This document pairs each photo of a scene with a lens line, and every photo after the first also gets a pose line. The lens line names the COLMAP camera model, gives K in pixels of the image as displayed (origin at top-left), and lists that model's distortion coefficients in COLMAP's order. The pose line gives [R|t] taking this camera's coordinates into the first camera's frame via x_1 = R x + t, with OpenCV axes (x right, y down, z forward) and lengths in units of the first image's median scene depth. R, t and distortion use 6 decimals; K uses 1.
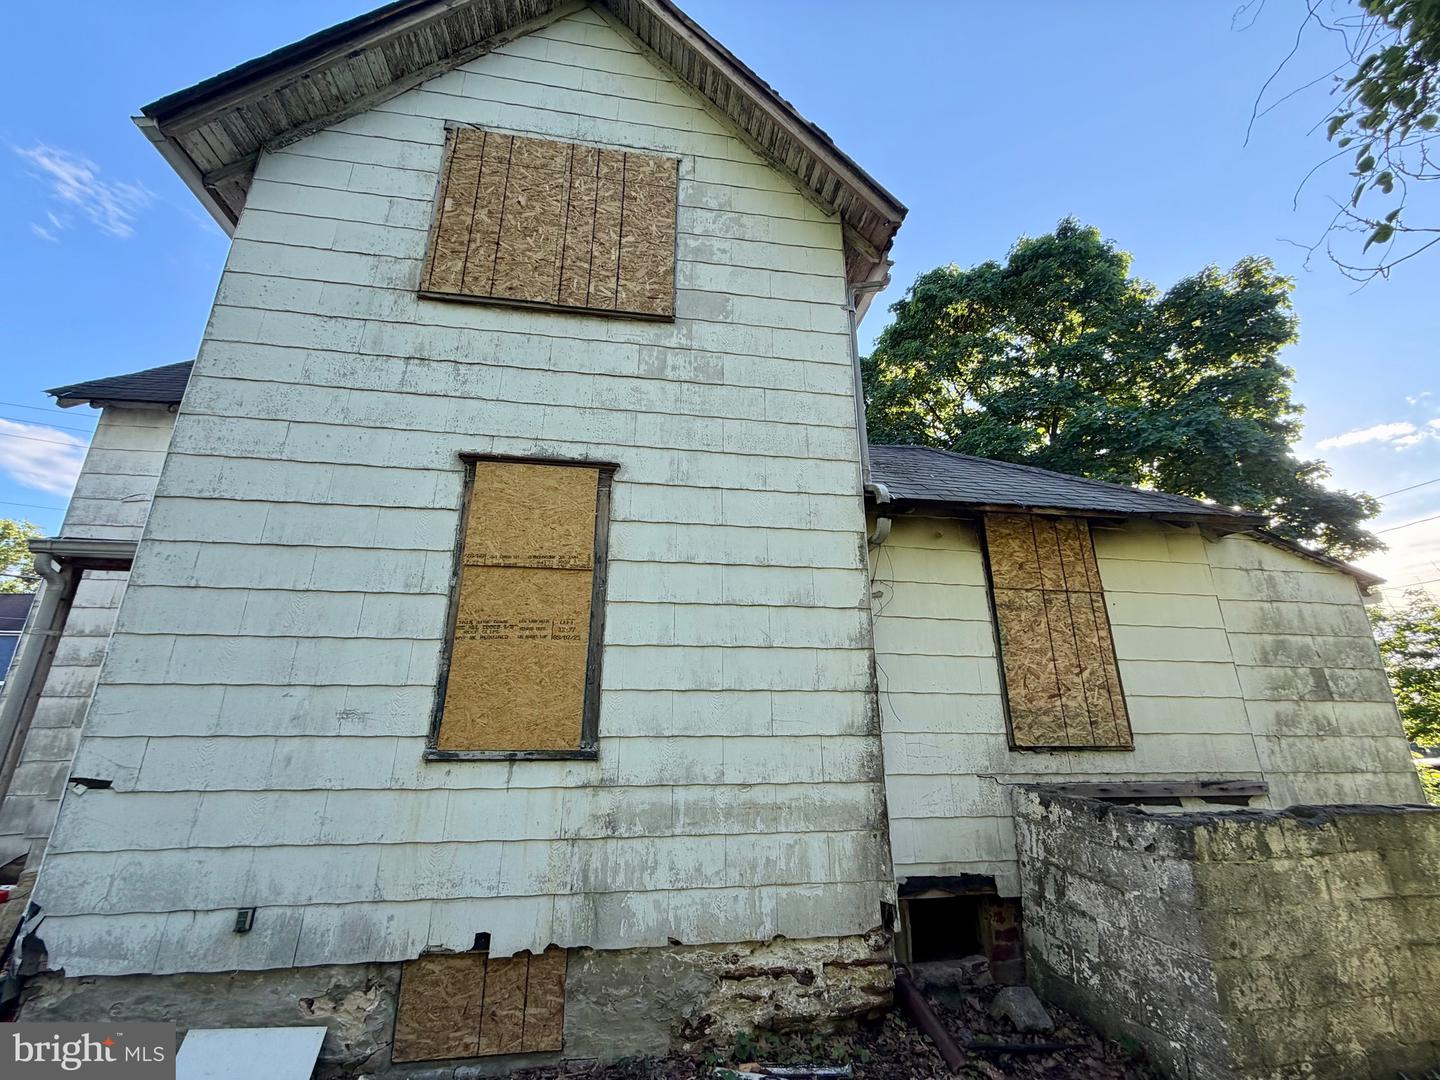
lens RADIAL K [[571.0, 0, 720.1], [0, 571.0, 543.4], [0, 0, 1]] dist [0.001537, -0.000556]
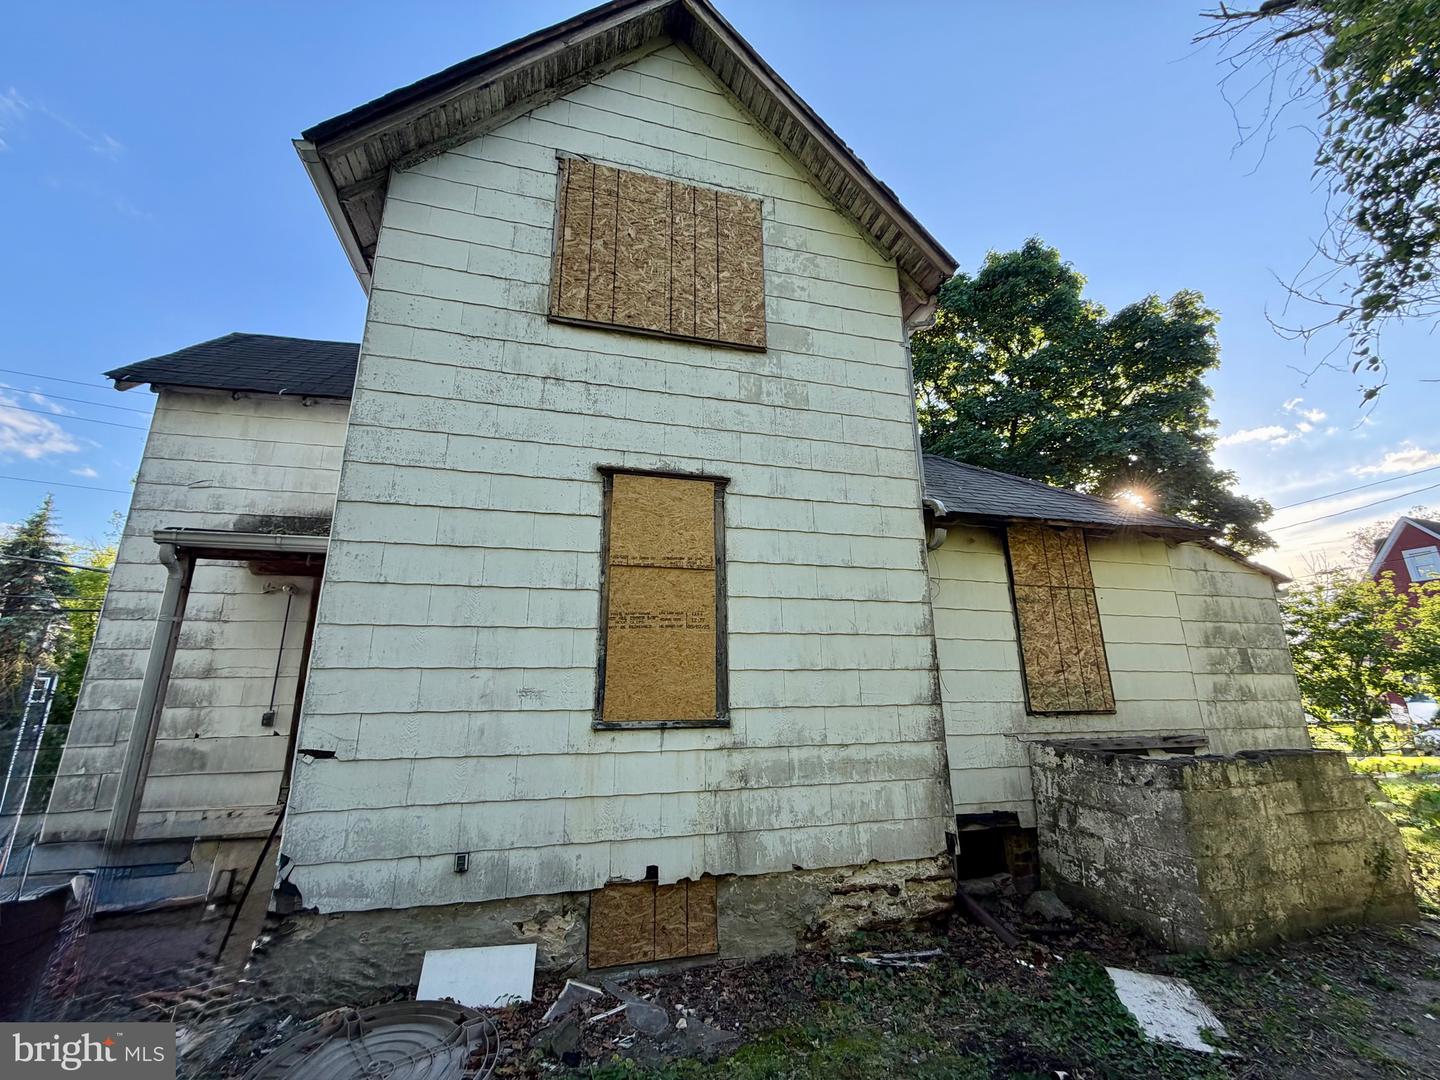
lens RADIAL K [[571.0, 0, 719.6], [0, 571.0, 542.9], [0, 0, 1]] dist [0.001537, -0.000556]
pose [[0.993876, 0.017524, 0.109104, -0.322368], [-0.022124, 0.998910, 0.041097, -0.054377], [-0.108265, -0.043259, 0.993180, -0.164245]]
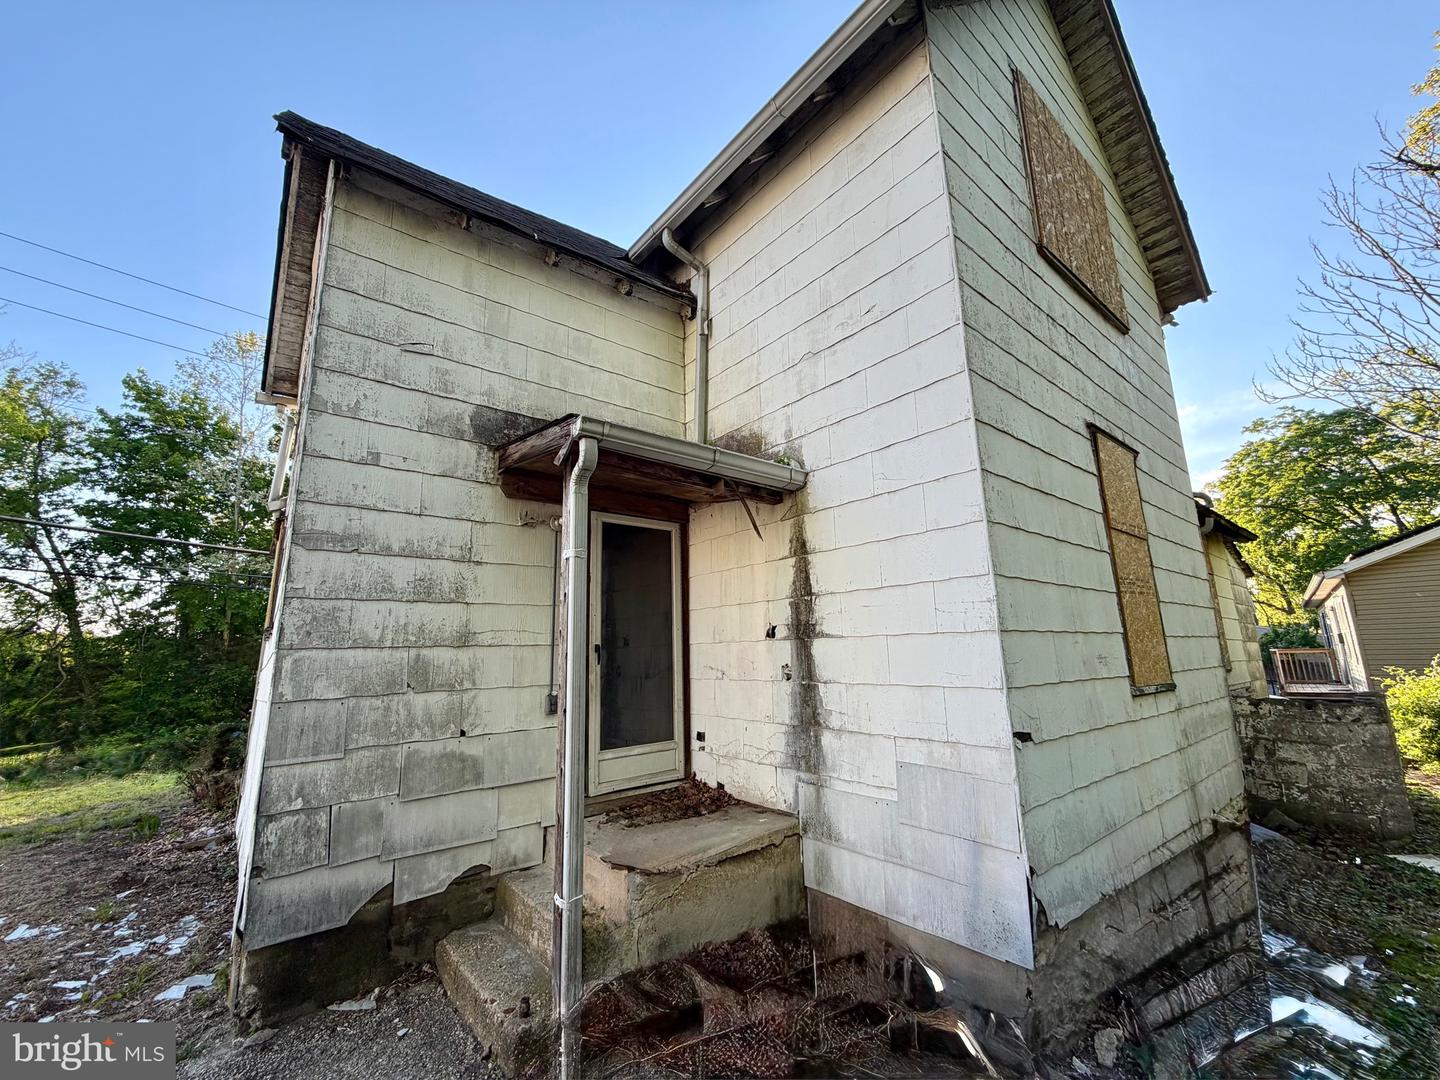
lens RADIAL K [[571.0, 0, 712.3], [0, 571.0, 542.6], [0, 0, 1]] dist [0.001537, -0.000556]
pose [[0.865330, 0.079259, 0.494896, -1.525721], [-0.123579, 0.990672, 0.057421, 0.090669], [-0.485728, -0.110847, 0.867053, 0.364794]]
